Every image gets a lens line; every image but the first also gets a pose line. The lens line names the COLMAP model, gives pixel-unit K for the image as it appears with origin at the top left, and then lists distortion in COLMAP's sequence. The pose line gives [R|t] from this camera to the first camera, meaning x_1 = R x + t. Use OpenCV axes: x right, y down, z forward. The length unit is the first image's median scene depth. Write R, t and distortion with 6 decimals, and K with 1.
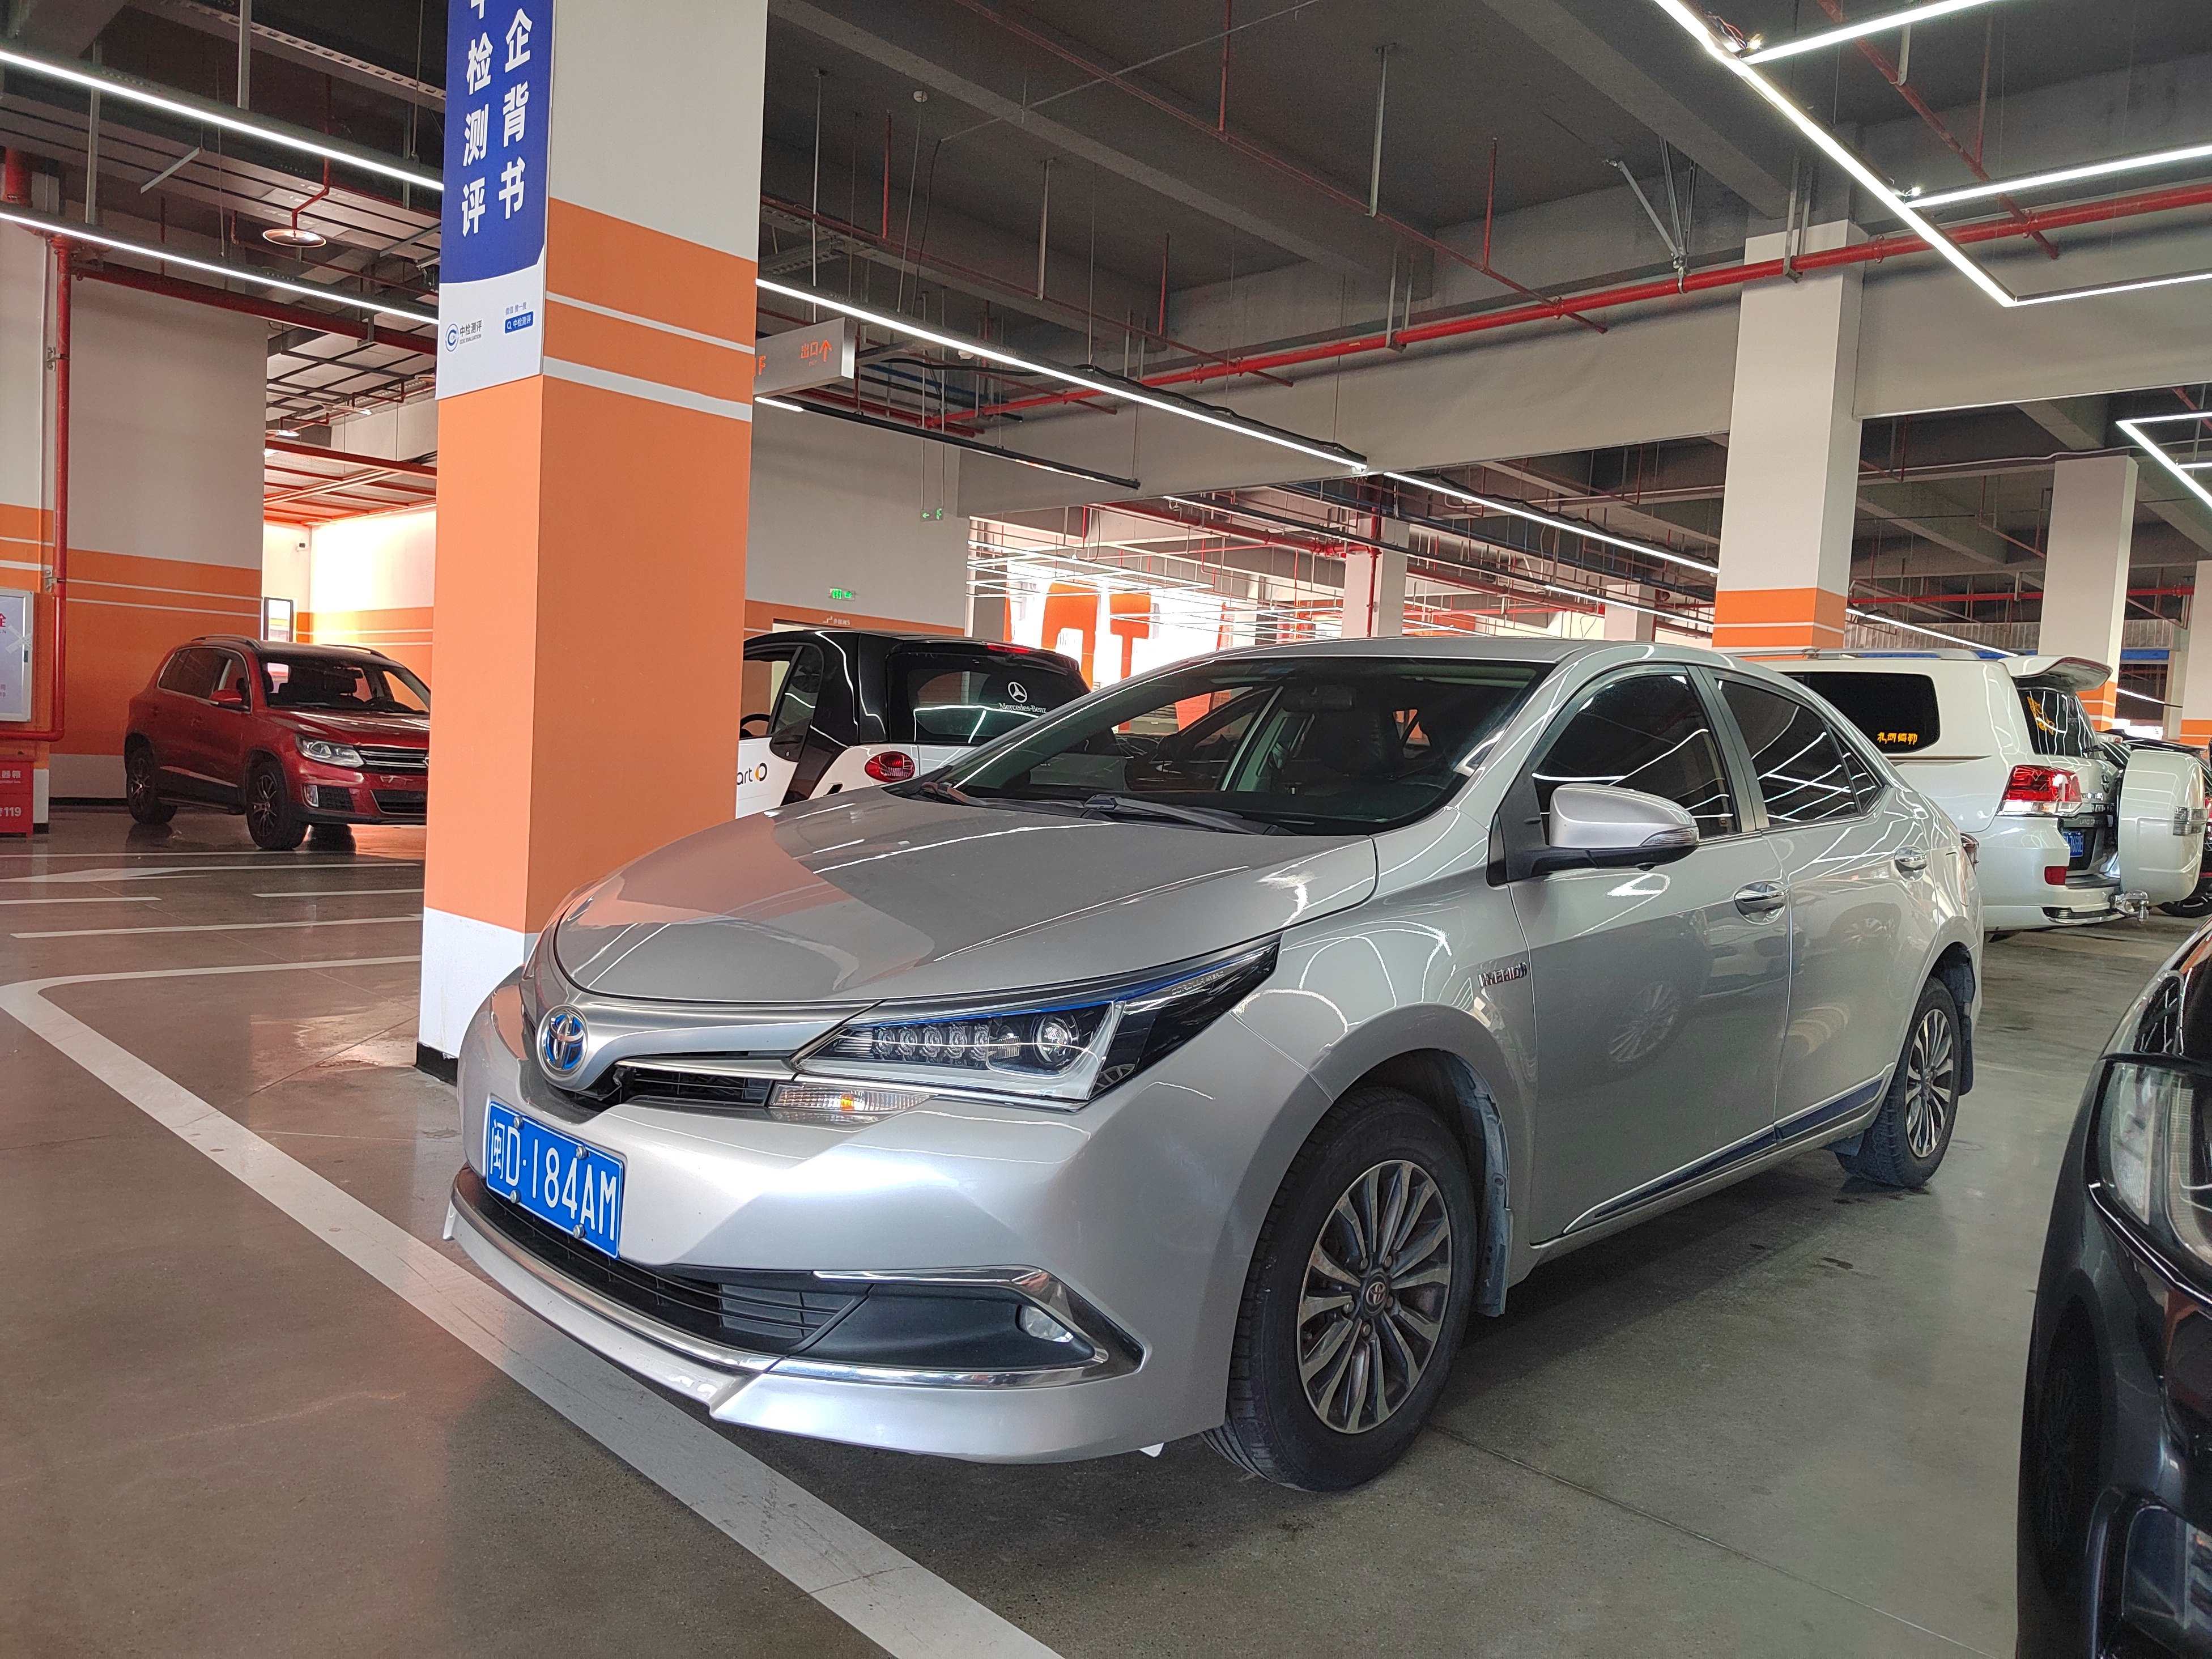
lens RADIAL K [[1524.5, 0, 1092.1], [0, 1524.5, 829.4], [0, 0, 1]] dist [0.039320, -0.018104]
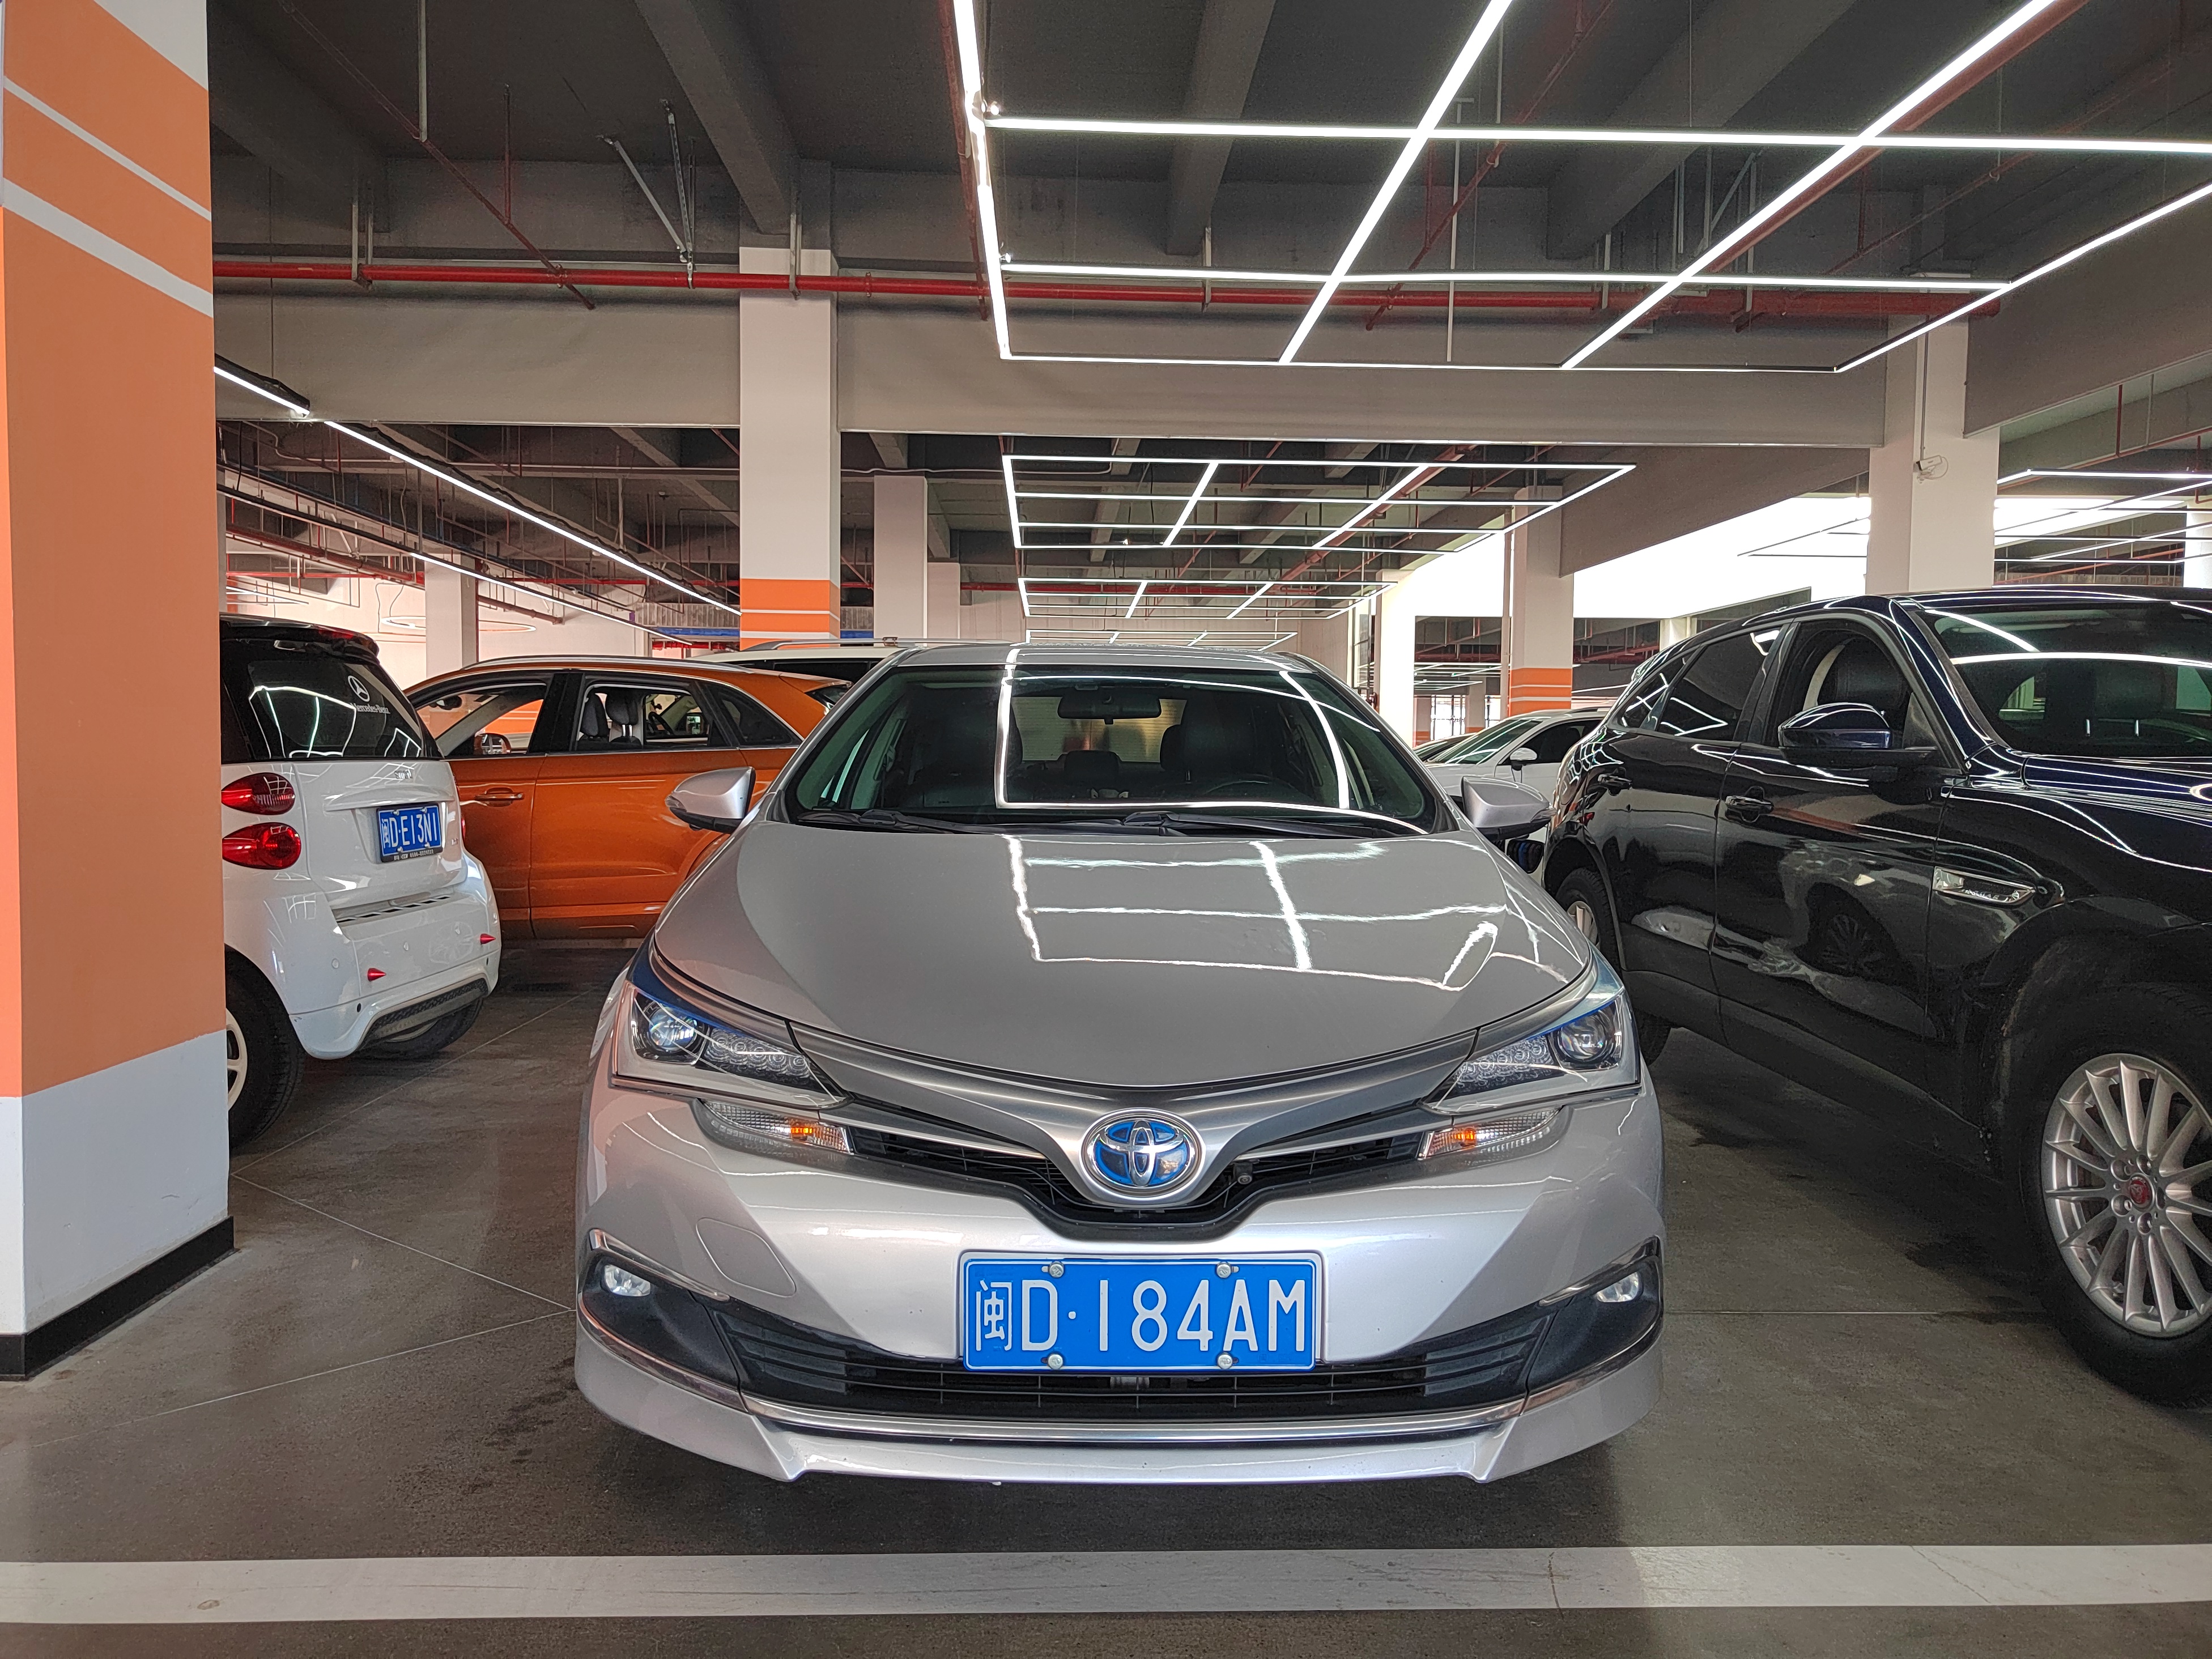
lens RADIAL K [[1524.5, 0, 1093.0], [0, 1524.5, 834.1], [0, 0, 1]] dist [0.039320, -0.018104]
pose [[0.689627, -0.082033, 0.719503, -0.226419], [0.065102, 0.996563, 0.051223, -0.019118], [-0.721233, 0.011516, 0.692597, 0.104238]]
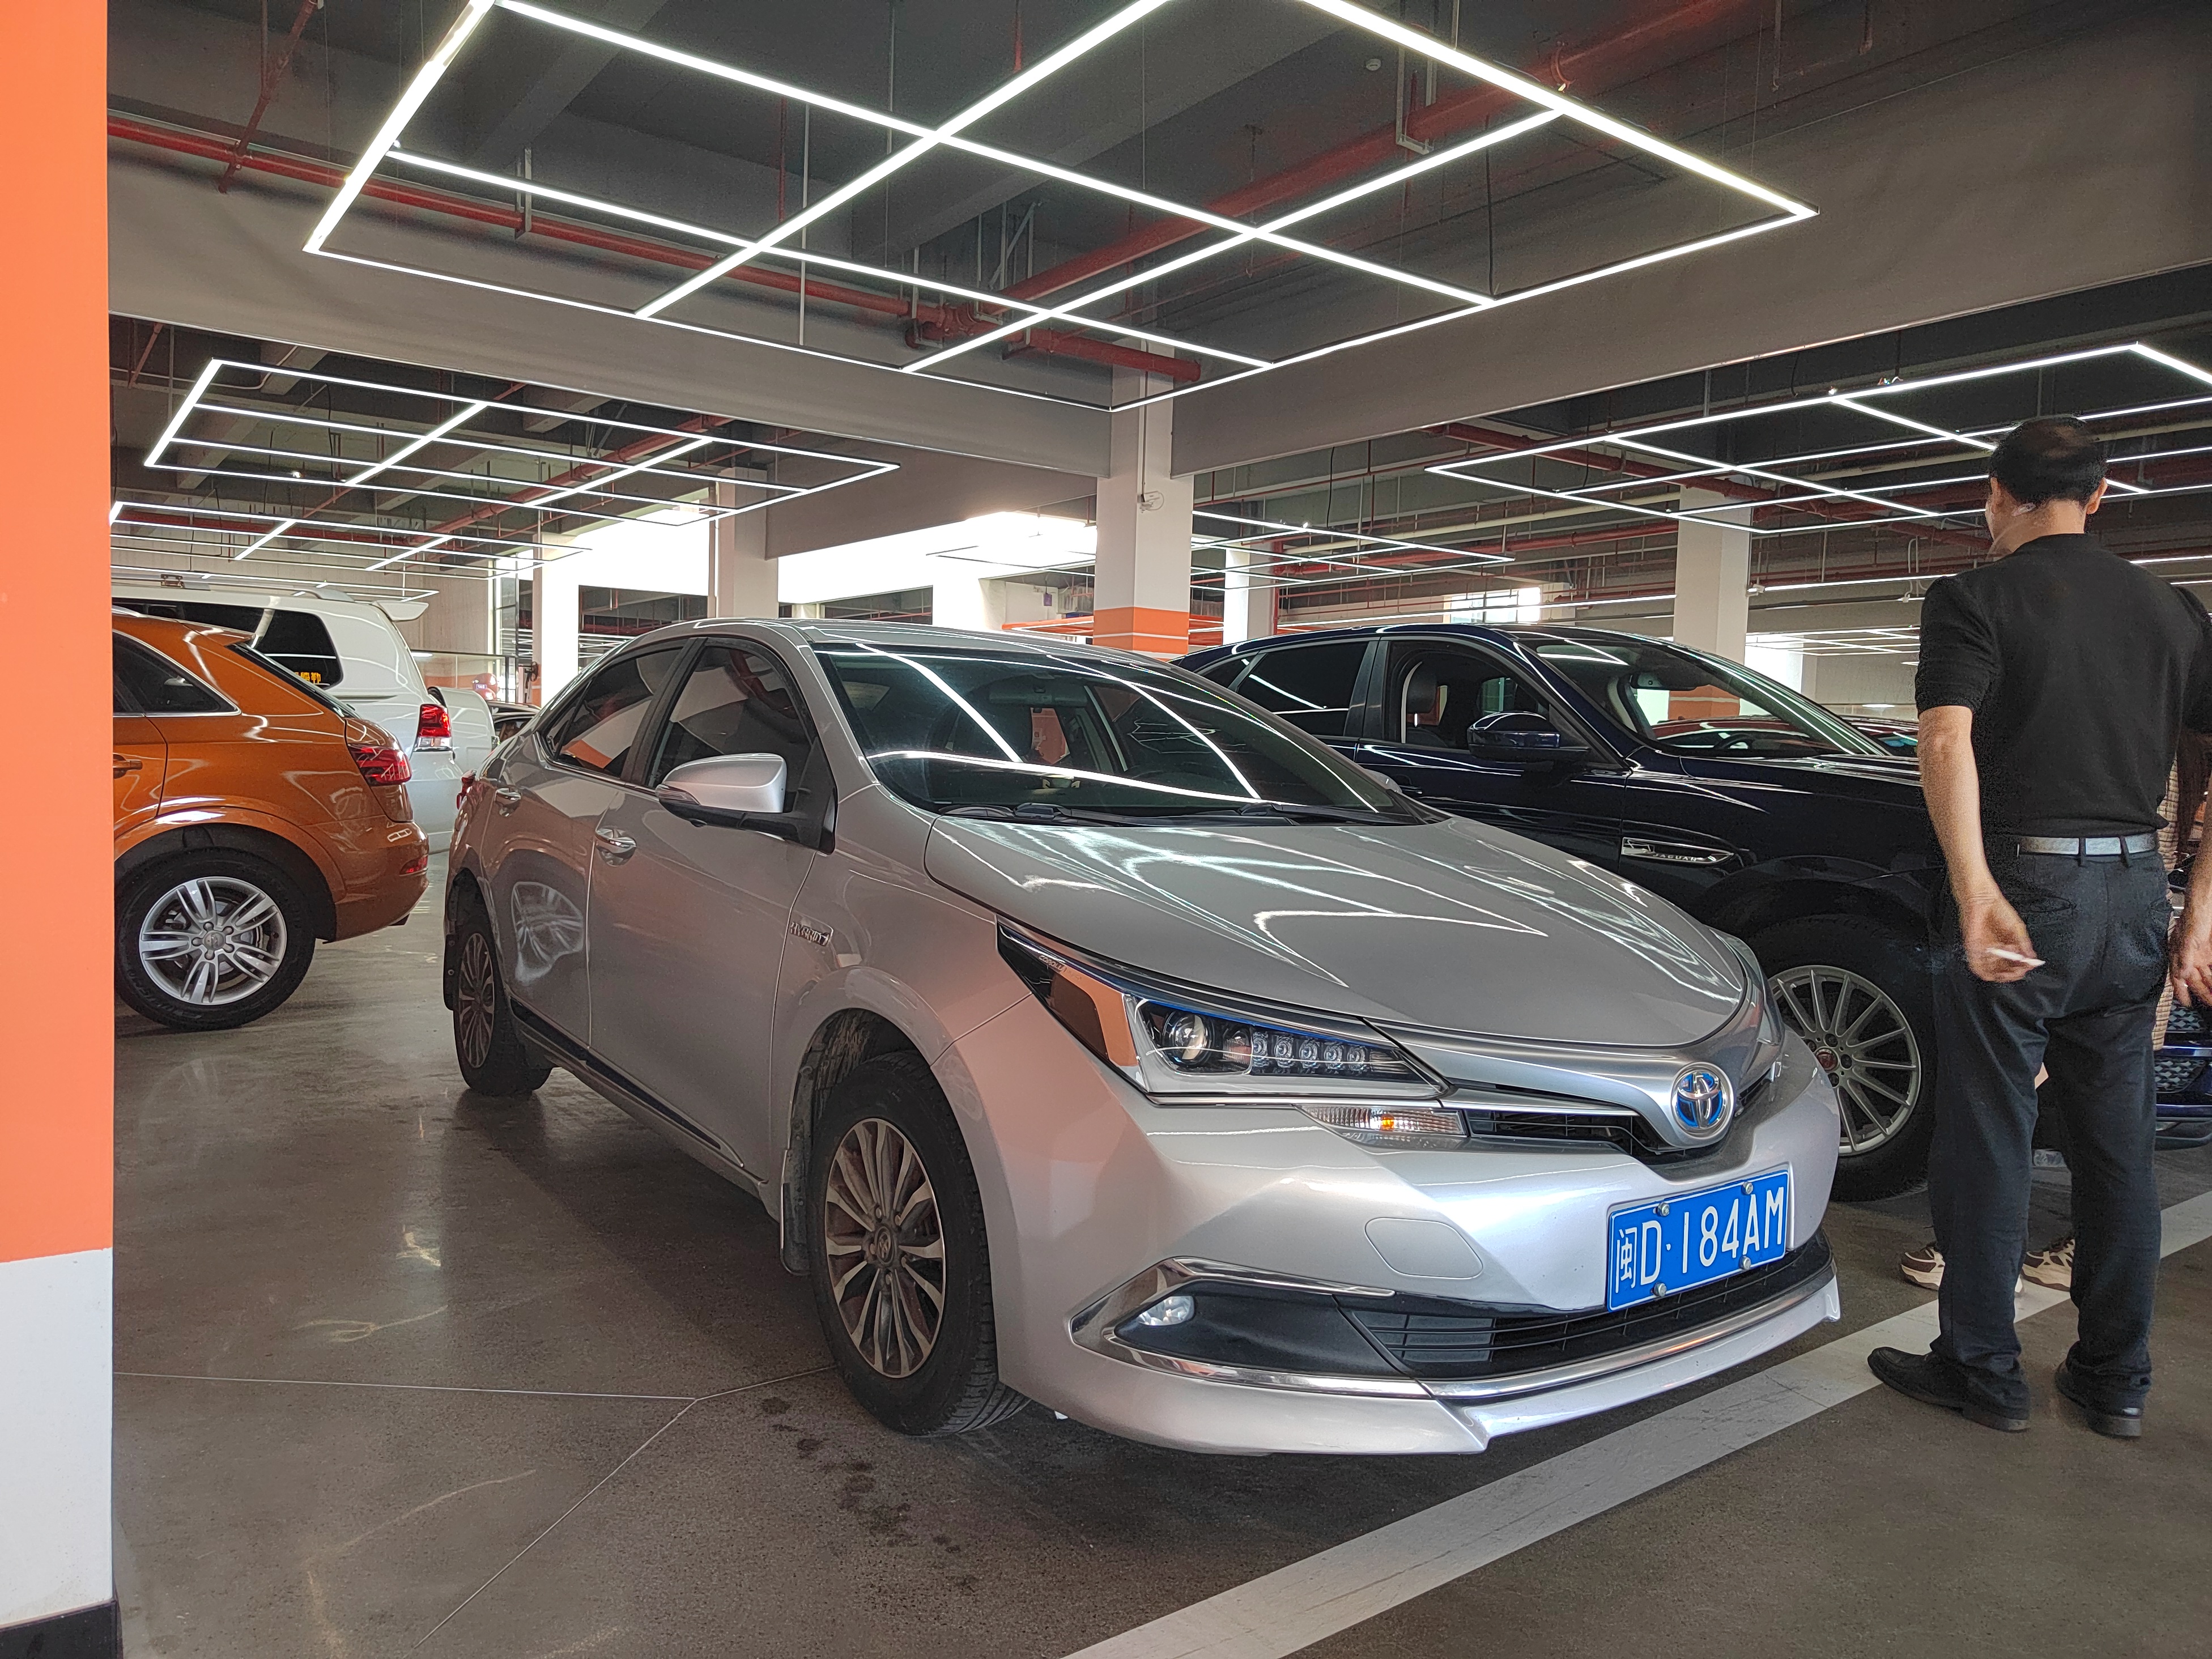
lens RADIAL K [[1524.5, 0, 1098.0], [0, 1524.5, 830.8], [0, 0, 1]] dist [0.039320, -0.018104]
pose [[0.154985, -0.101271, 0.982713, -0.322500], [0.034439, 0.994681, 0.097073, -0.033768], [-0.987316, 0.018799, 0.157648, 0.291248]]
